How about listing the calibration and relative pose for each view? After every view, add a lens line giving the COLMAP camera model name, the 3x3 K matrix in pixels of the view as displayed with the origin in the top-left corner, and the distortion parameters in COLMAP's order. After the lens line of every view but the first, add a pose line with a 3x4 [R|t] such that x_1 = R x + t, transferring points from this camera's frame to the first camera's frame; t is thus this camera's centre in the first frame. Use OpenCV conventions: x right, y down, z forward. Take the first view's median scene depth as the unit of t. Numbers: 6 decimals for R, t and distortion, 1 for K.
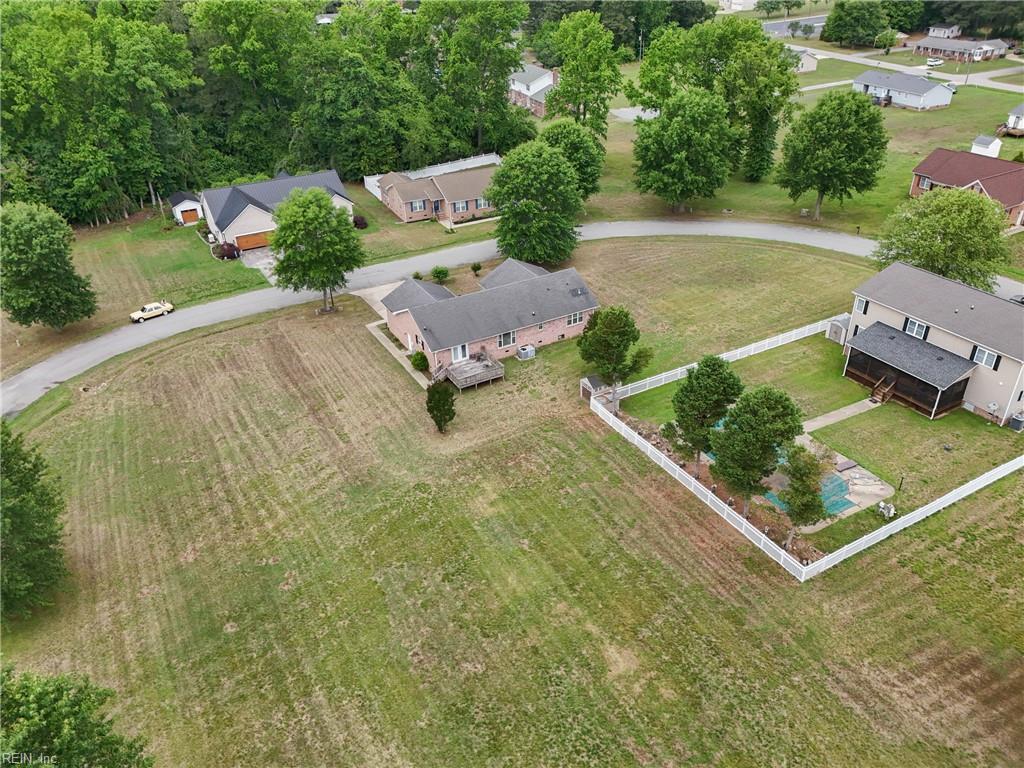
lens RADIAL K [[761.0, 0, 518.3], [0, 761.0, 387.0], [0, 0, 1]] dist [0.058912, -0.052153]
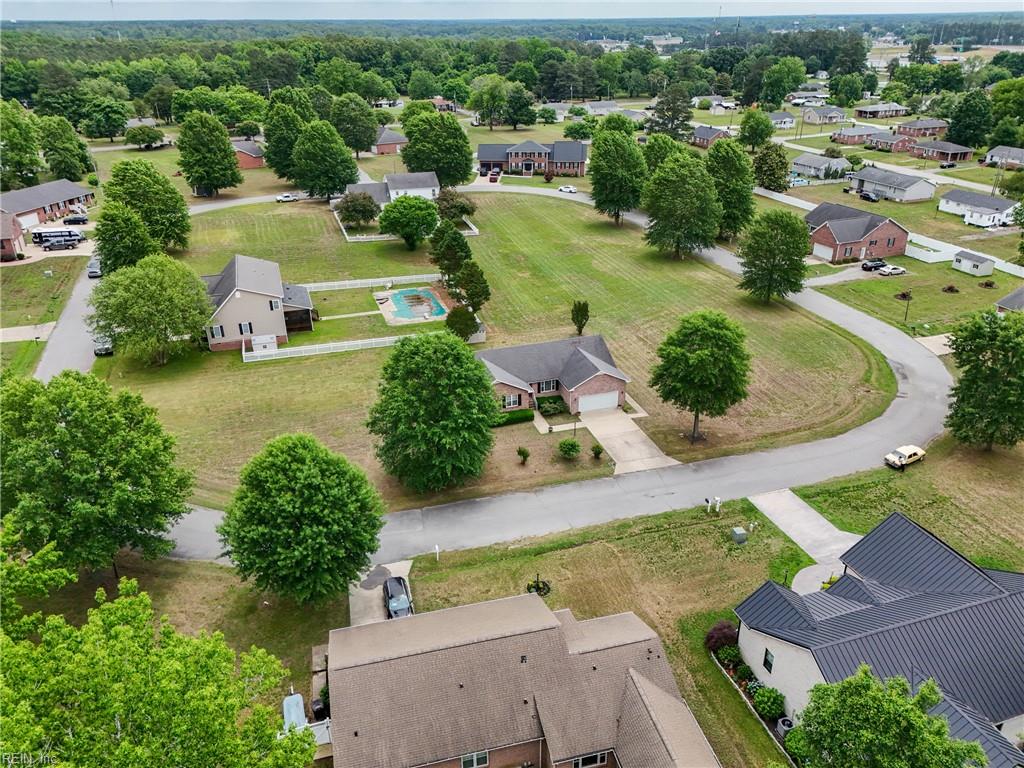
lens RADIAL K [[761.0, 0, 522.5], [0, 761.0, 386.6], [0, 0, 1]] dist [0.058912, -0.052153]
pose [[-0.981191, -0.055226, 0.184970, -0.242815], [0.124180, 0.553046, 0.823844, -1.047550], [-0.147794, 0.831318, -0.535786, 1.687019]]
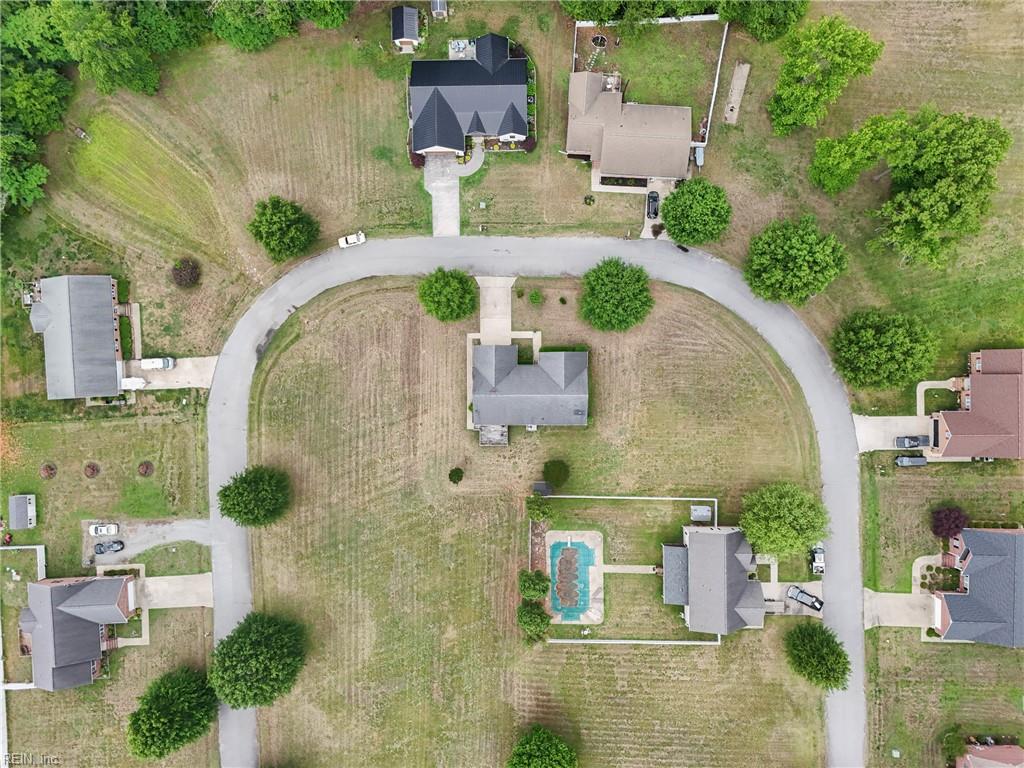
lens RADIAL K [[761.0, 0, 518.9], [0, 761.0, 388.5], [0, 0, 1]] dist [0.058912, -0.052153]
pose [[0.871727, 0.489882, 0.010362, -0.075806], [-0.254790, 0.435124, 0.863567, -1.552239], [0.418537, -0.755435, 0.504127, 0.189243]]
